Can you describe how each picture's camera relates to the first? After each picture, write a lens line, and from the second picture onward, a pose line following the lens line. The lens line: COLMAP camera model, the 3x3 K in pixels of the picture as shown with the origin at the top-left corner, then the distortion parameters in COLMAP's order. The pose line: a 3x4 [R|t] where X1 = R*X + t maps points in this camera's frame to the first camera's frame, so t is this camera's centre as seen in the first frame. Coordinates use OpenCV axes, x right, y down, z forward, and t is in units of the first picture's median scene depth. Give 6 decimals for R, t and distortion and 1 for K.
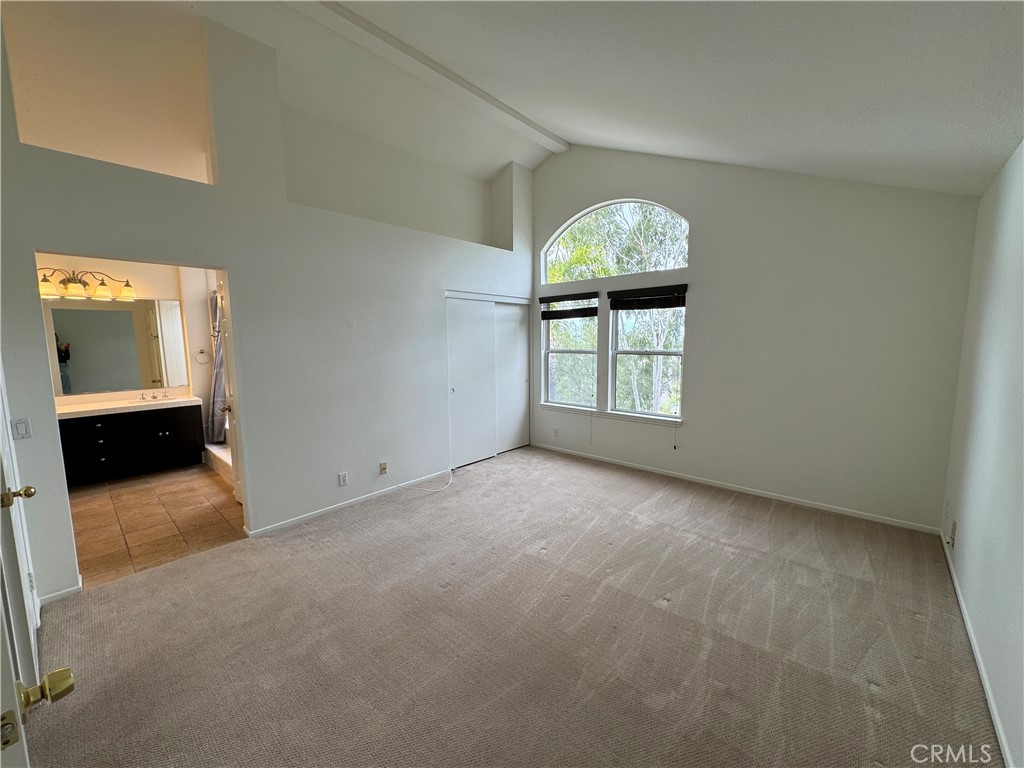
lens RADIAL K [[407.5, 0, 512.0], [0, 407.5, 384.0], [0, 0, 1]] dist [-0.000076, -0.000780]
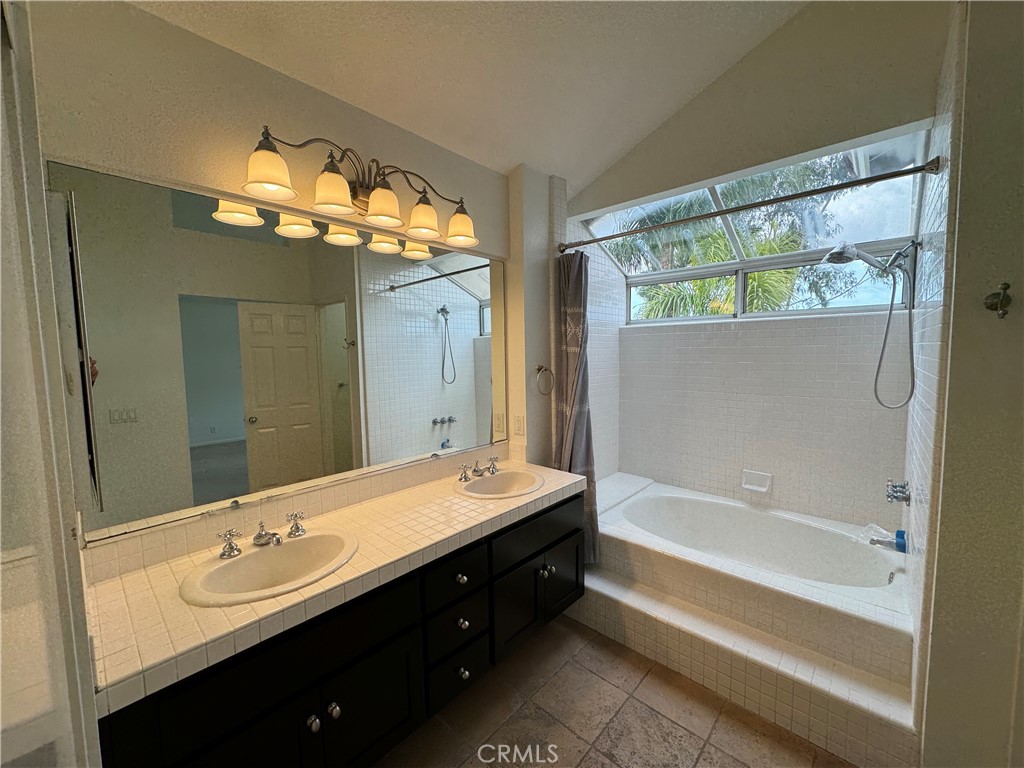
lens RADIAL K [[407.5, 0, 512.0], [0, 407.5, 384.0], [0, 0, 1]] dist [-0.000076, -0.000780]
pose [[0.999942, -0.008195, -0.007048, -0.815471], [0.007904, 0.999151, -0.040423, -0.043975], [0.007373, 0.040365, 0.999158, 0.540314]]
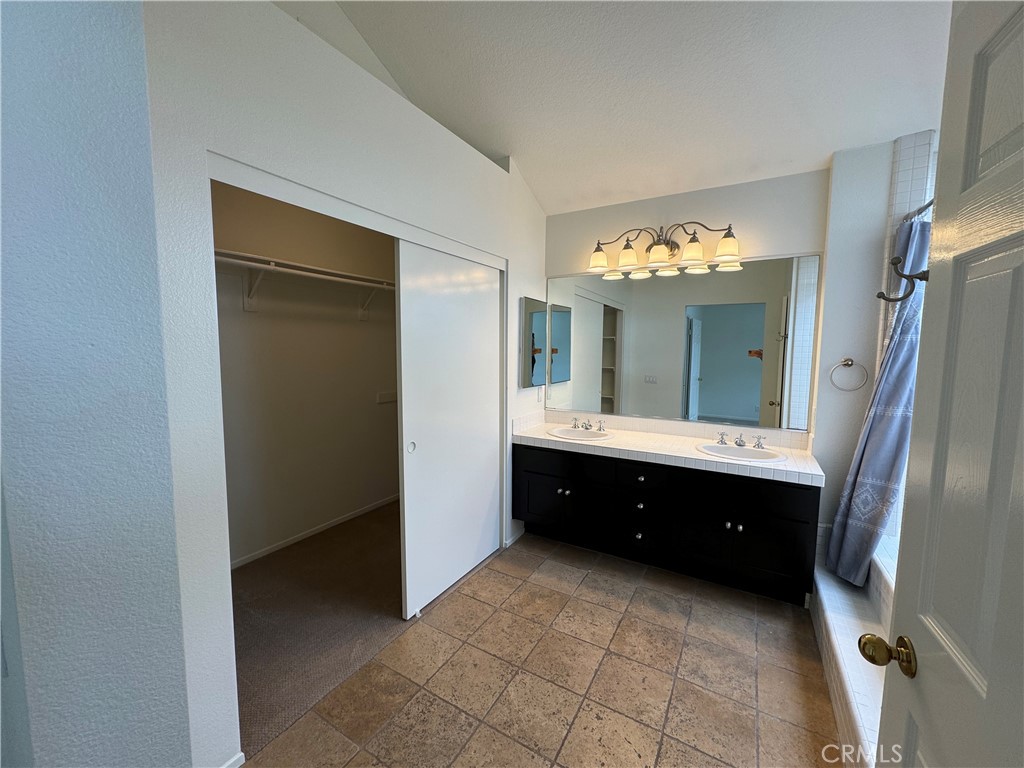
lens RADIAL K [[407.5, 0, 512.0], [0, 407.5, 384.0], [0, 0, 1]] dist [-0.000076, -0.000780]
pose [[0.203496, 0.098993, -0.974058, -0.415380], [-0.119903, 0.989906, 0.075555, -0.047588], [0.971706, 0.101417, 0.213312, 0.571011]]
